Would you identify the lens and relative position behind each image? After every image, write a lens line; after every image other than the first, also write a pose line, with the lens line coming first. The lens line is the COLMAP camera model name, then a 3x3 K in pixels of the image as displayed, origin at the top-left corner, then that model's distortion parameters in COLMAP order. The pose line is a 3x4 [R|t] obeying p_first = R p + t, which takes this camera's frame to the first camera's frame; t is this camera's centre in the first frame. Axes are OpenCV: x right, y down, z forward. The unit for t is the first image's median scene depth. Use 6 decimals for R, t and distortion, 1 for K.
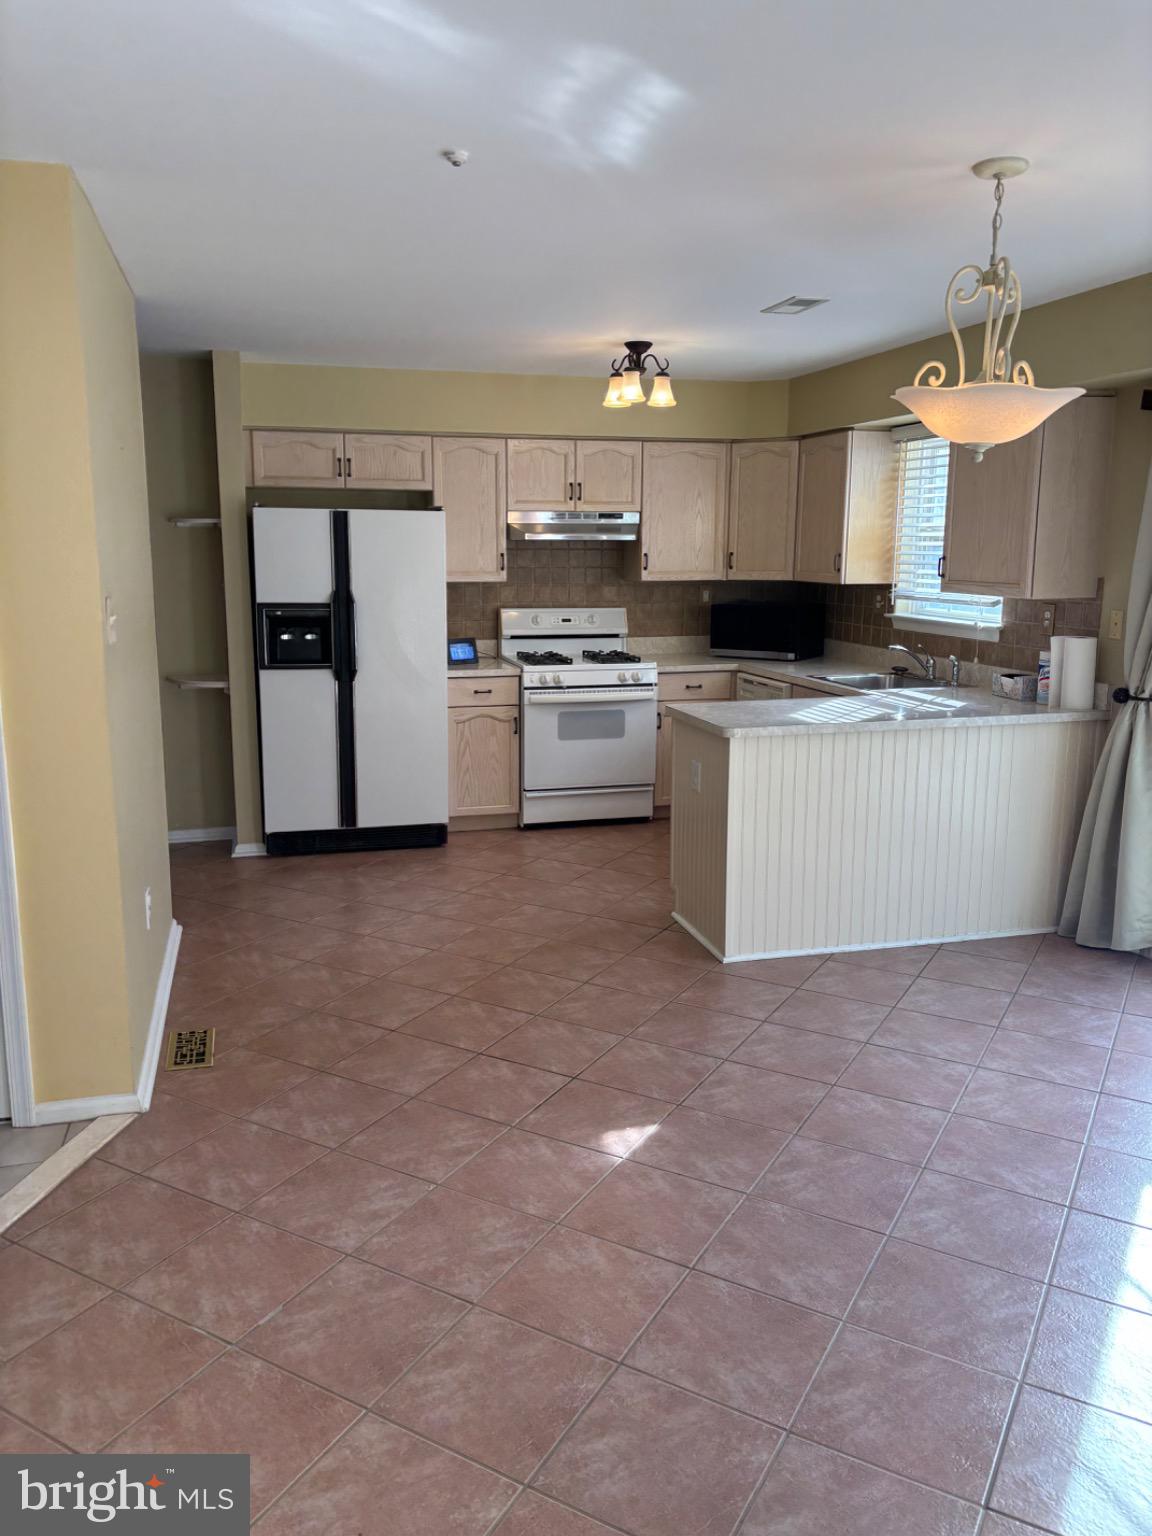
lens RADIAL K [[1160.5, 0, 571.4], [0, 1160.5, 770.2], [0, 0, 1]] dist [0.043745, -0.049367]
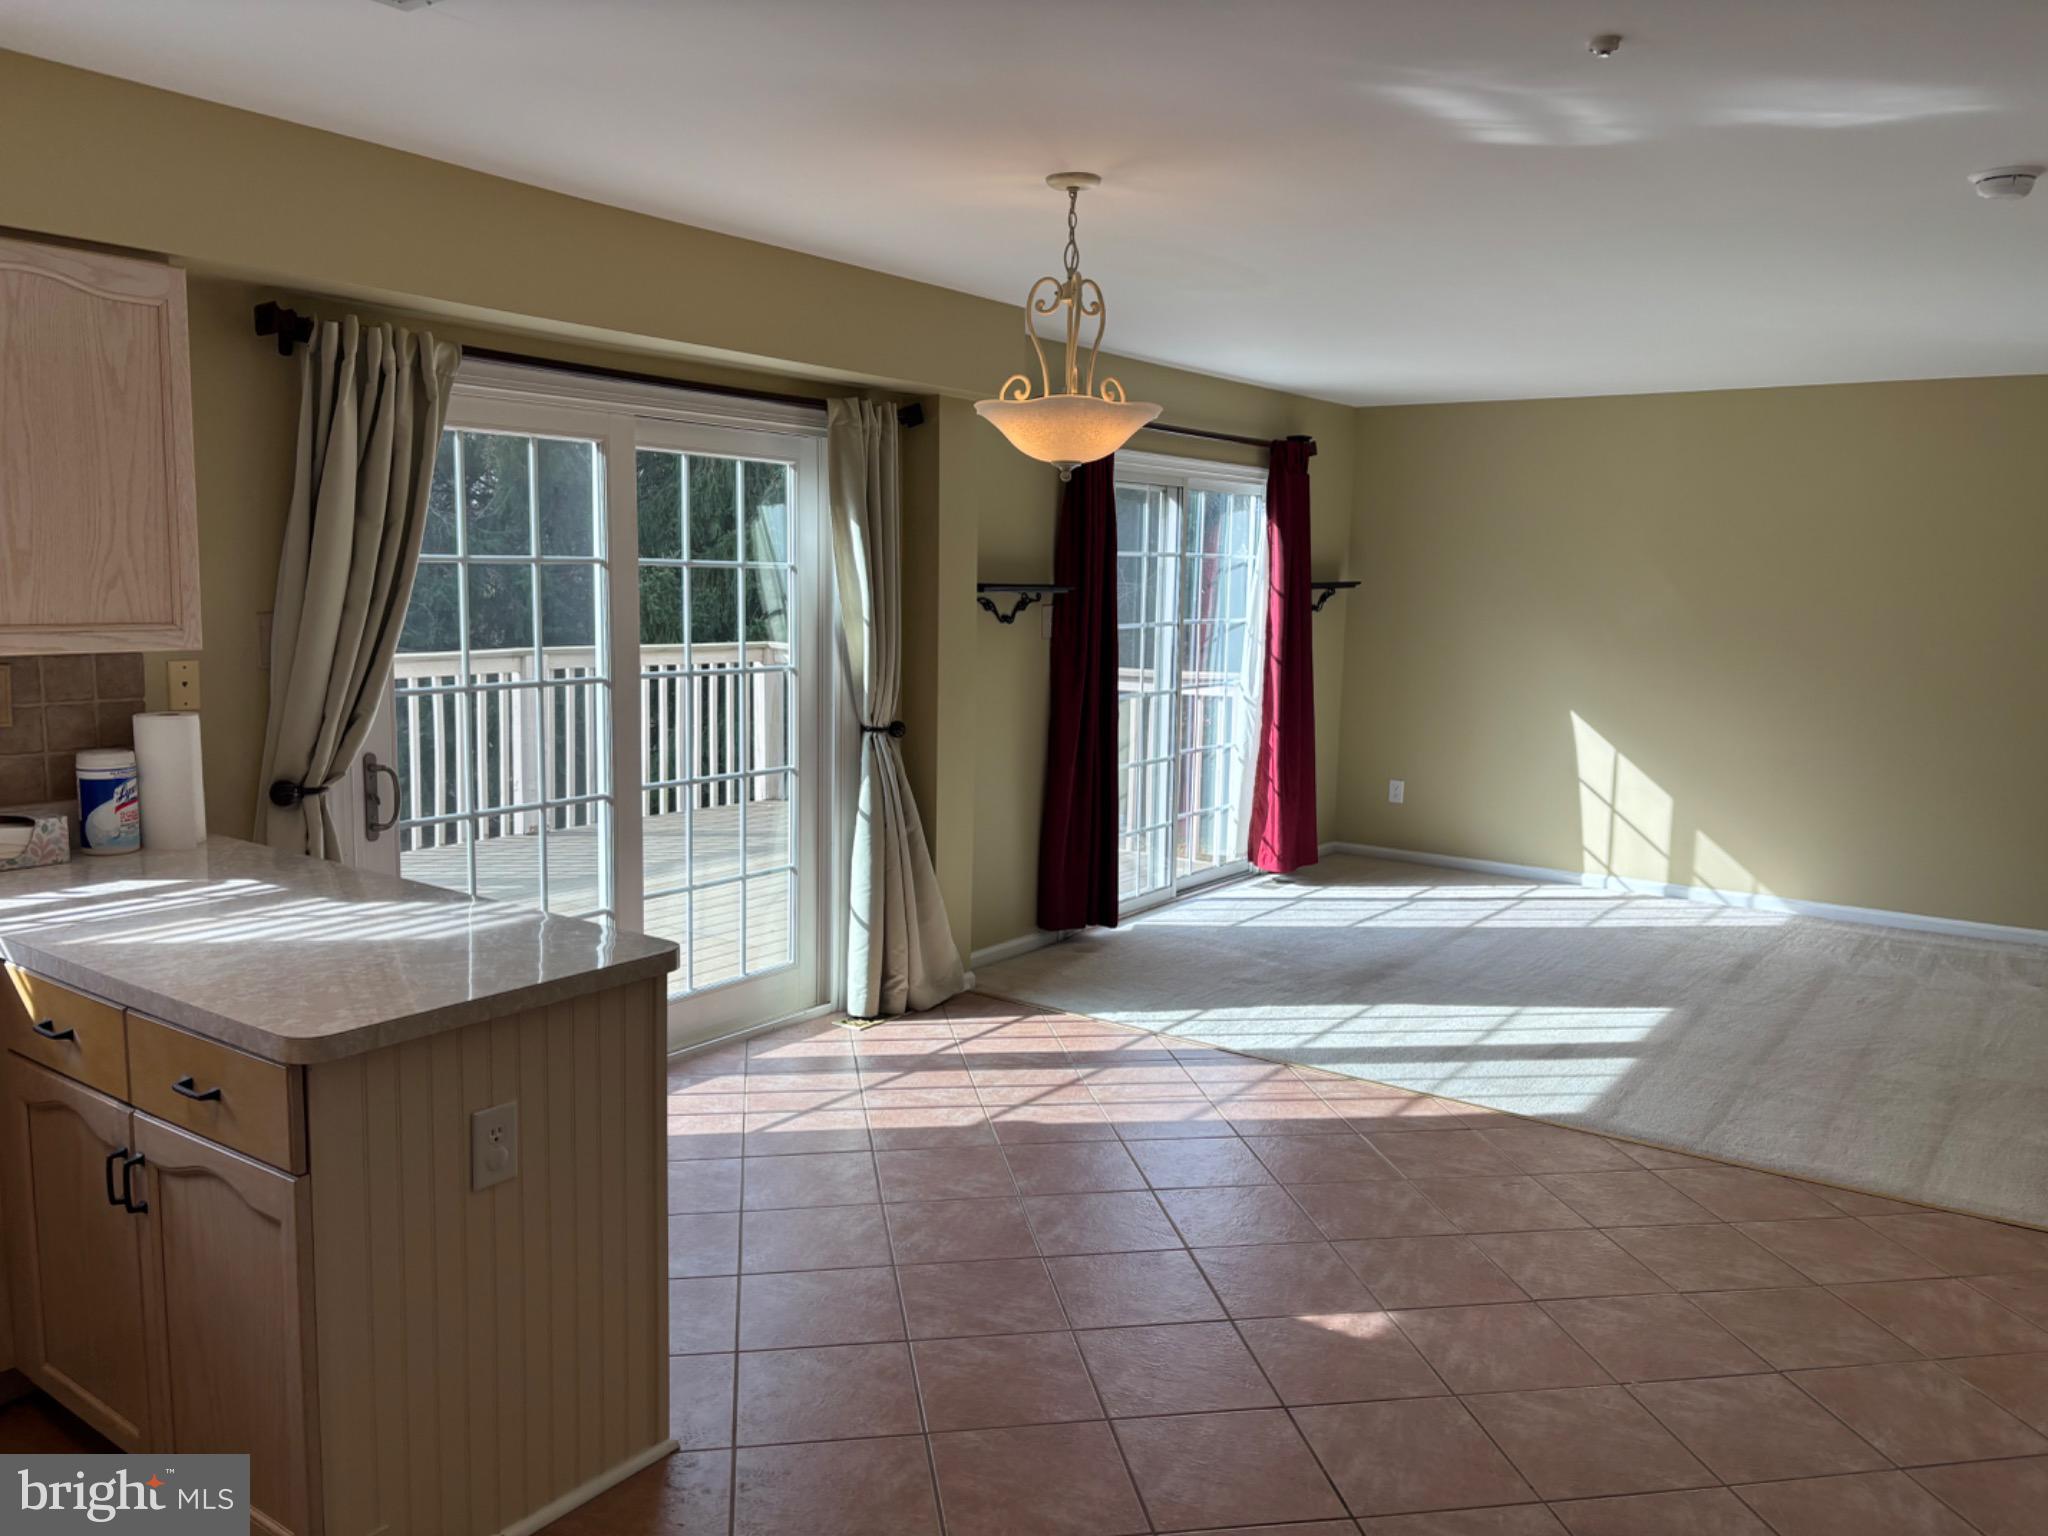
lens RADIAL K [[1547.3, 0, 1022.1], [0, 1547.3, 765.3], [0, 0, 1]] dist [0.043745, -0.049367]
pose [[-0.635011, -0.116893, 0.763608, -0.303193], [0.123892, 0.960280, 0.250027, -0.177763], [-0.762503, 0.253375, -0.595307, 0.905634]]
